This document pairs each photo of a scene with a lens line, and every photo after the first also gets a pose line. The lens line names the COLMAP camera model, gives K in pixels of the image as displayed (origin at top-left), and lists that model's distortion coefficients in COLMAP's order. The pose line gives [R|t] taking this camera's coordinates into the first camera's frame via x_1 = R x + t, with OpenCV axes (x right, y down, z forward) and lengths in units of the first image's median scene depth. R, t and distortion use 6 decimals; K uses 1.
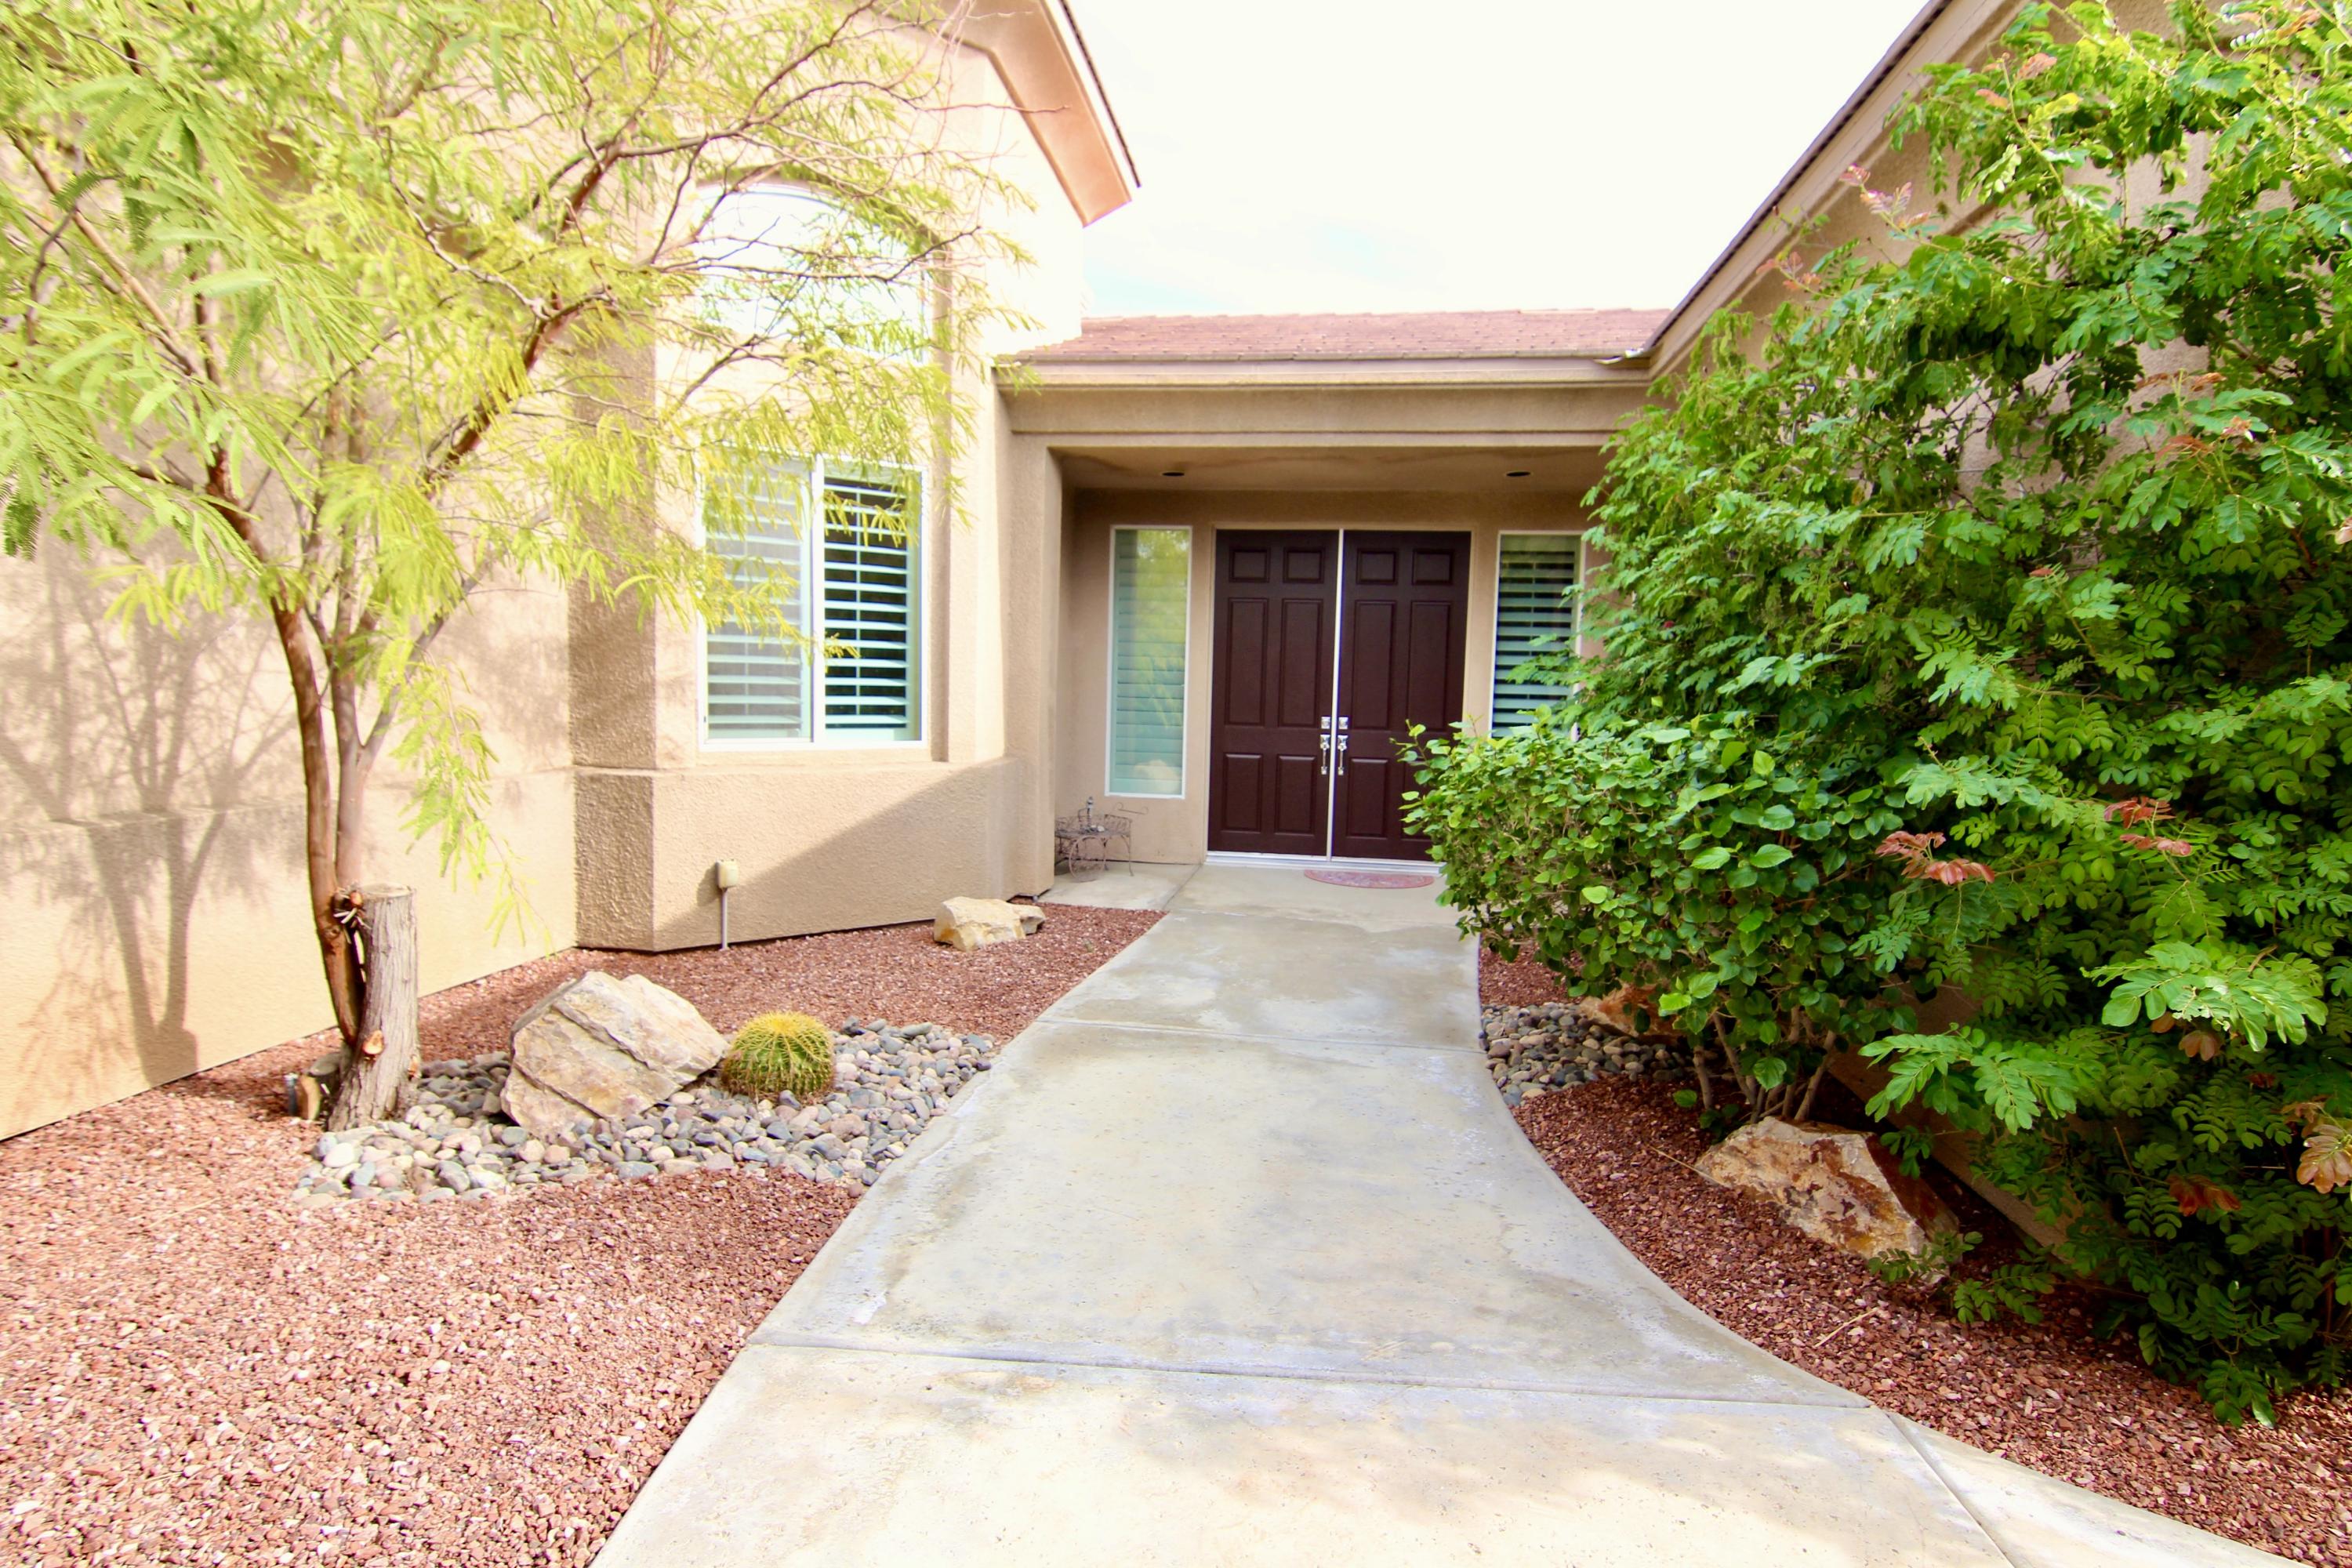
lens RADIAL K [[1200.1, 0, 1170.9], [0, 1200.1, 786.6], [0, 0, 1]] dist [-0.015214, -0.000460]
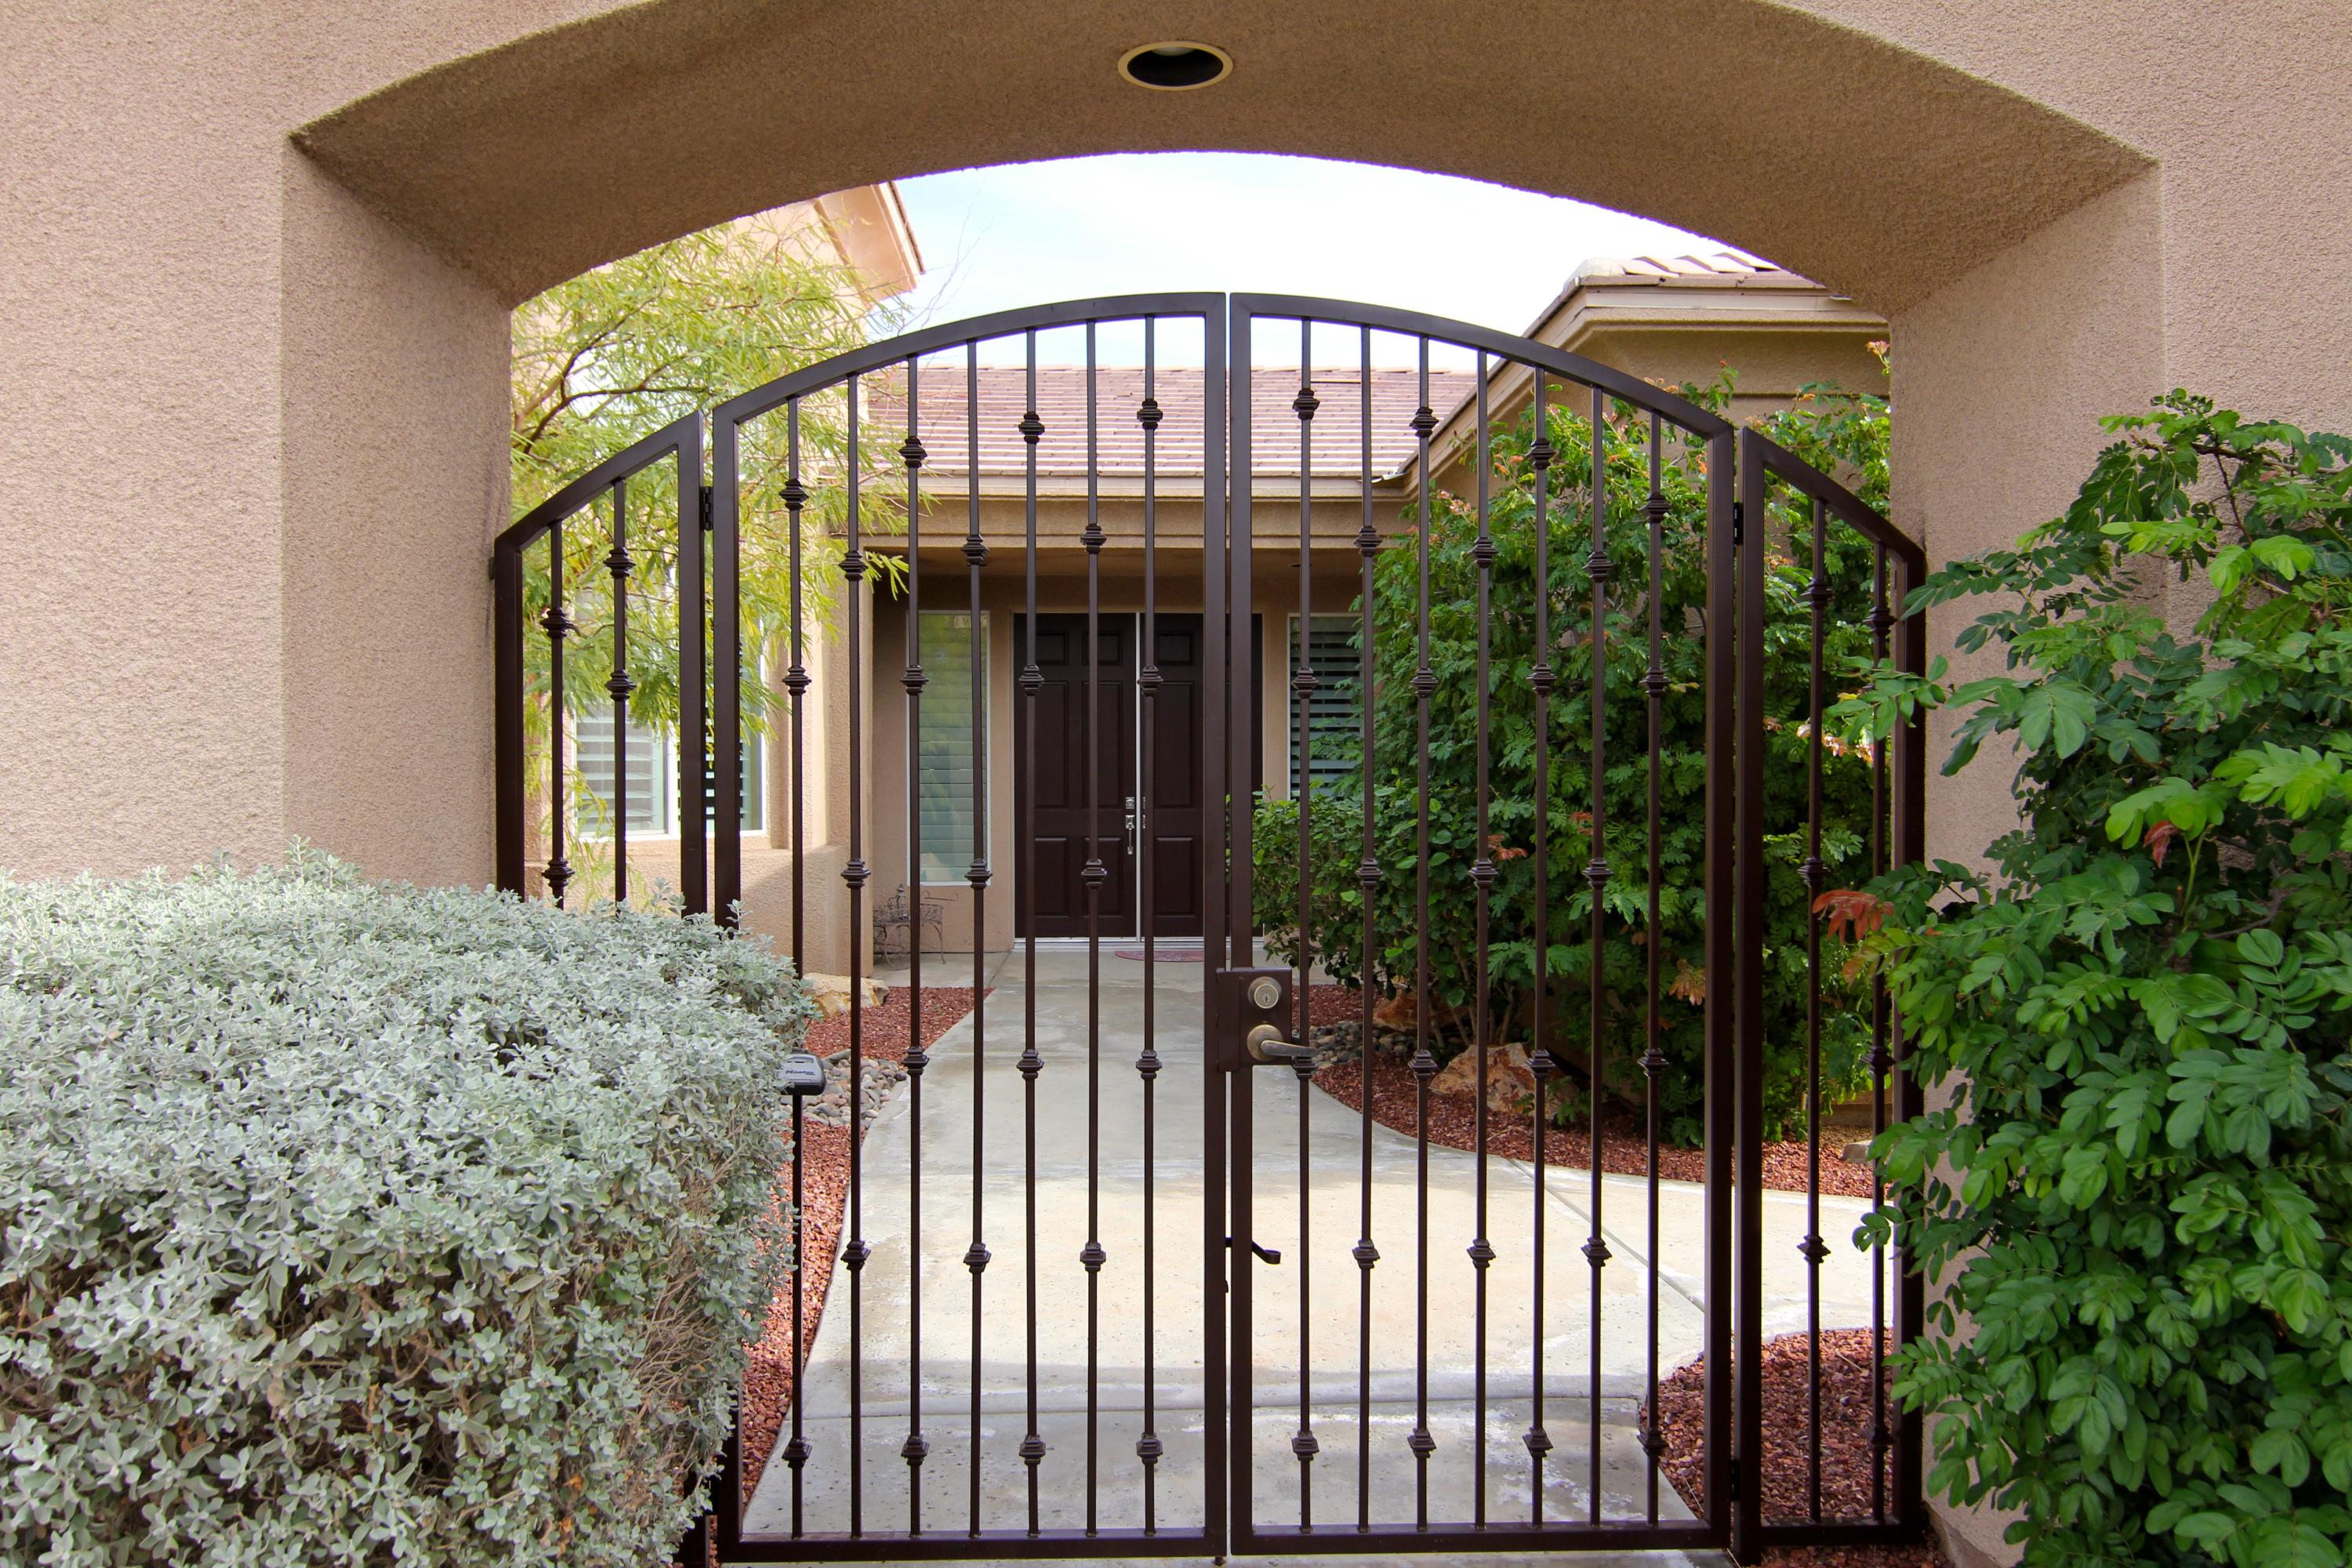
lens RADIAL K [[1691.9, 0, 1175.0], [0, 1691.9, 779.7], [0, 0, 1]] dist [-0.005398, -0.002694]
pose [[0.982540, -0.029805, 0.183647, -0.095083], [0.043619, 0.996476, -0.071647, 0.031327], [-0.180864, 0.078406, 0.980378, -0.403159]]
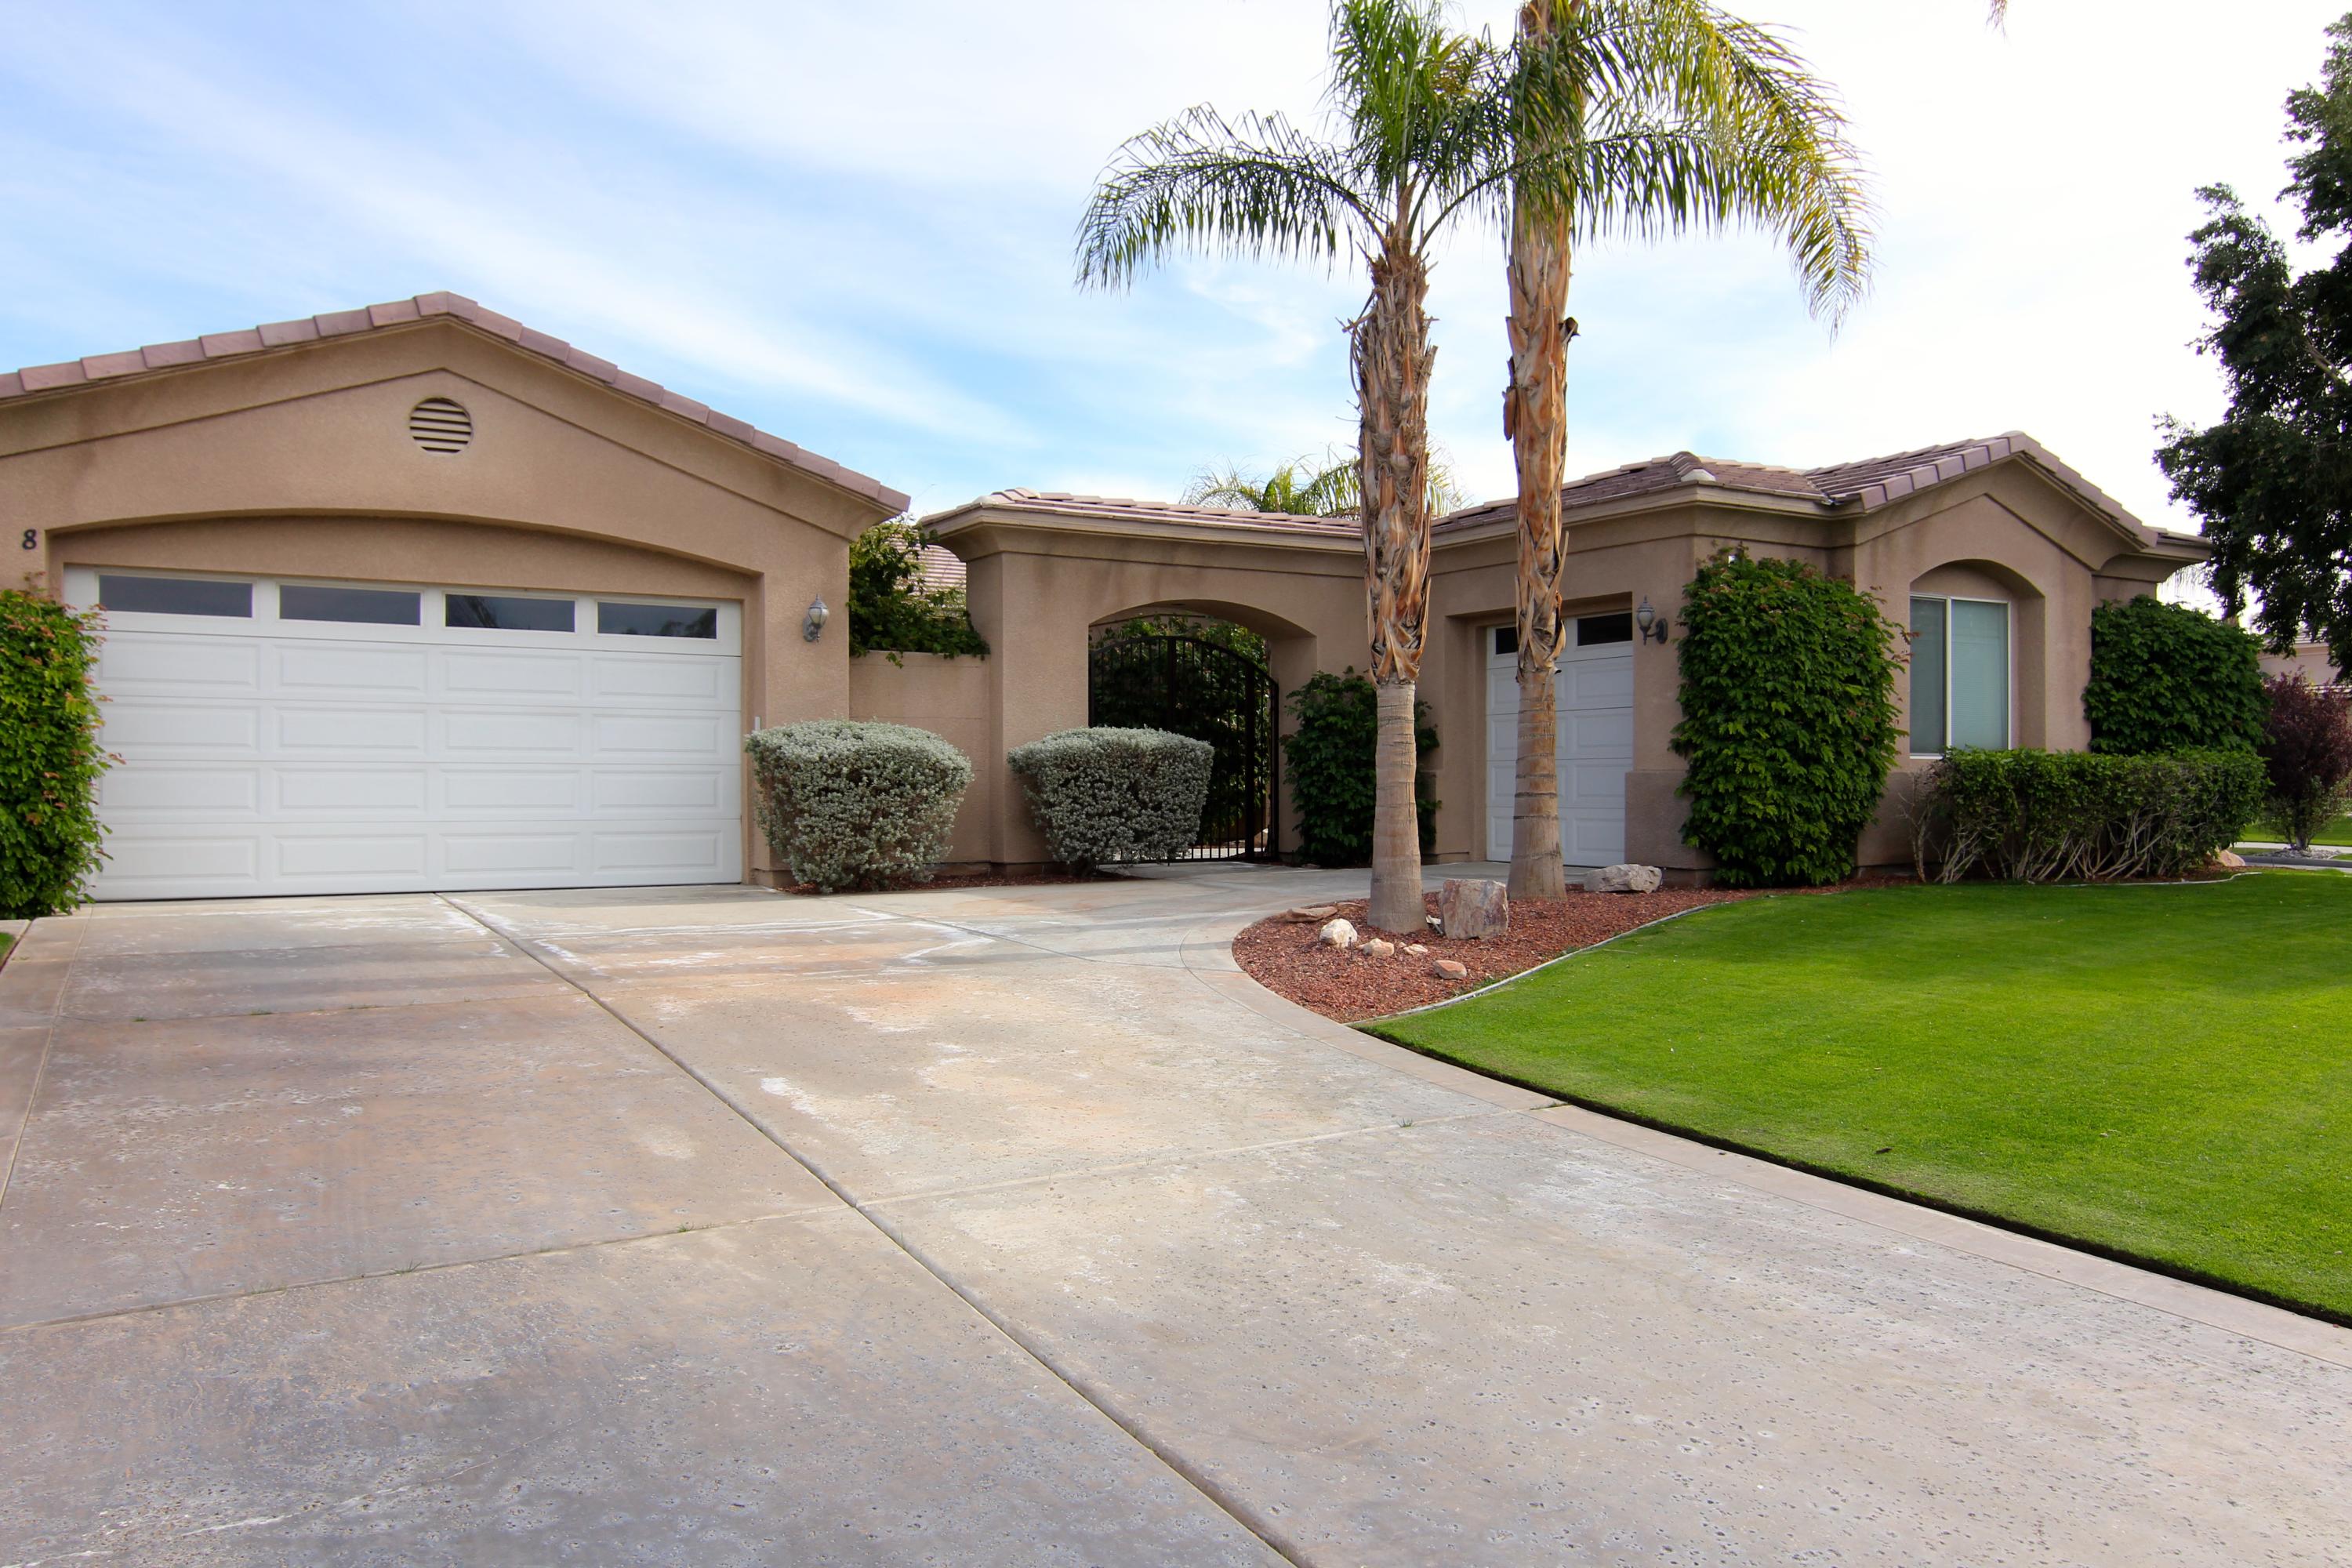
lens RADIAL K [[1691.9, 0, 1176.9], [0, 1691.9, 786.3], [0, 0, 1]] dist [-0.005398, -0.002694]
pose [[0.785925, -0.028883, 0.617647, -3.691456], [0.076160, 0.995824, -0.050342, 0.495262], [-0.613614, 0.086605, 0.784842, -4.185720]]
